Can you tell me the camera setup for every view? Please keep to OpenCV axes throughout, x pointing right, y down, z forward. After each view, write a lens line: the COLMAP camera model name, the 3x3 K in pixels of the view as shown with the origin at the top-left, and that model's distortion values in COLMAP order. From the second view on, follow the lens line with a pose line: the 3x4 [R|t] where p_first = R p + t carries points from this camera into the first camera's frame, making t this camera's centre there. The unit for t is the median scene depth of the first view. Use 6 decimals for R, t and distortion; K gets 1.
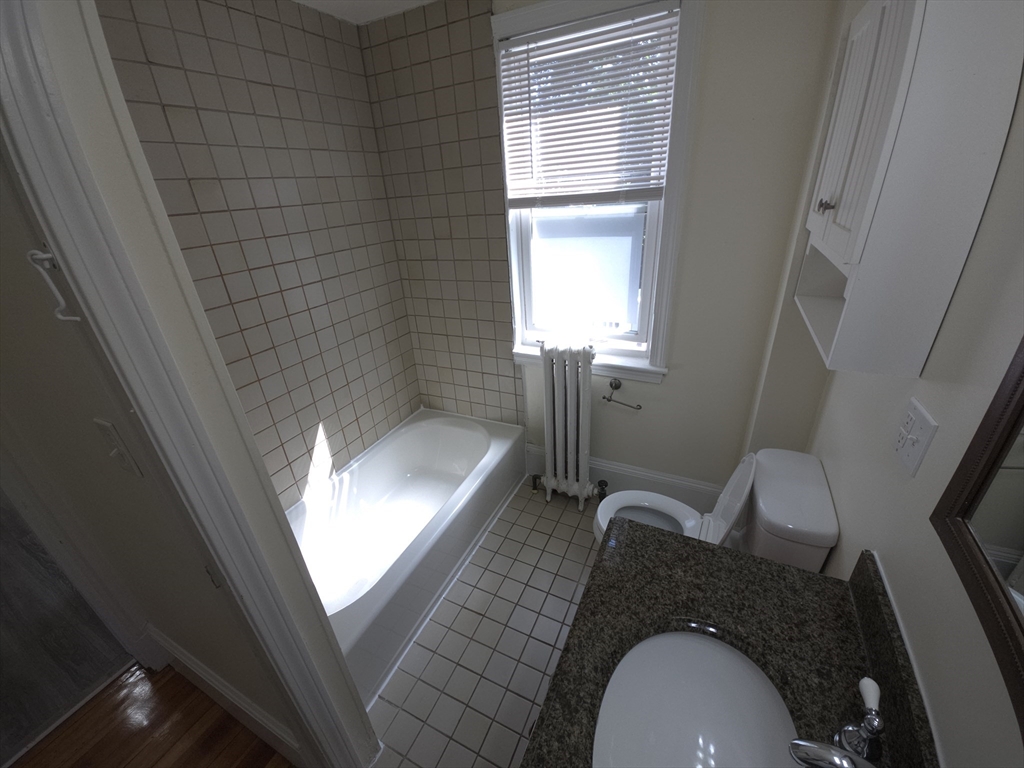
lens RADIAL K [[404.2, 0, 510.9], [0, 404.2, 382.6], [0, 0, 1]] dist [-0.011853, -0.001829]
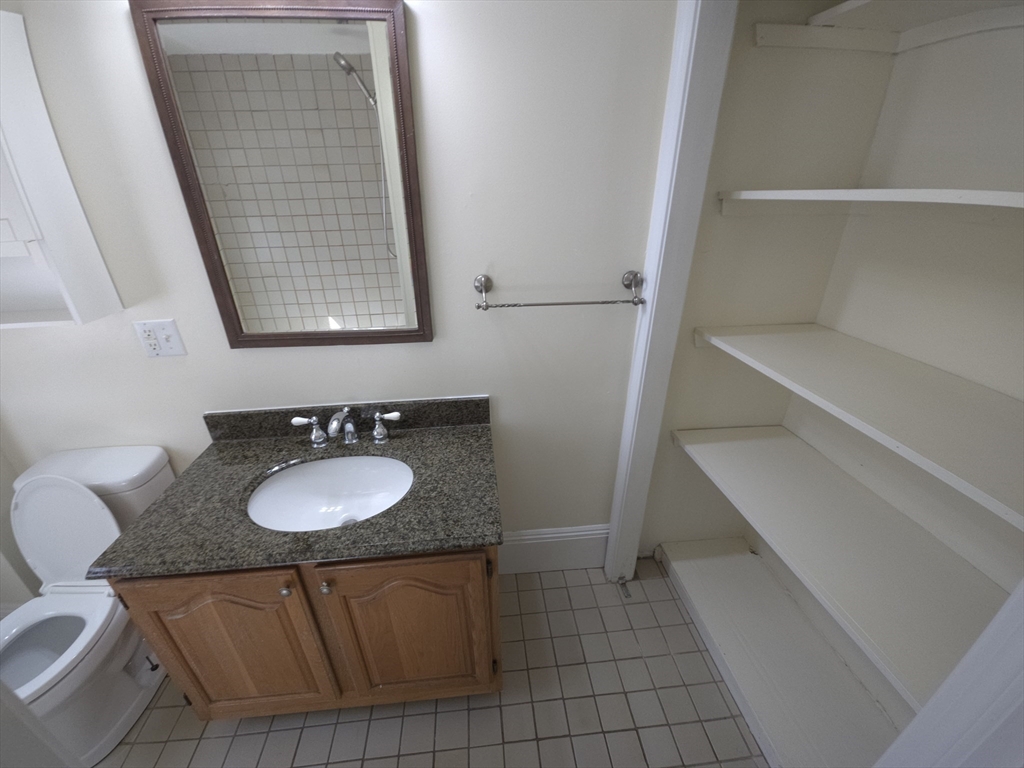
lens RADIAL K [[404.2, 0, 509.3], [0, 404.2, 383.3], [0, 0, 1]] dist [-0.011853, -0.001829]
pose [[-0.530355, -0.310598, 0.788830, -0.976374], [0.401297, 0.727651, 0.556314, -0.058097], [-0.746783, 0.611599, -0.261271, 0.487583]]
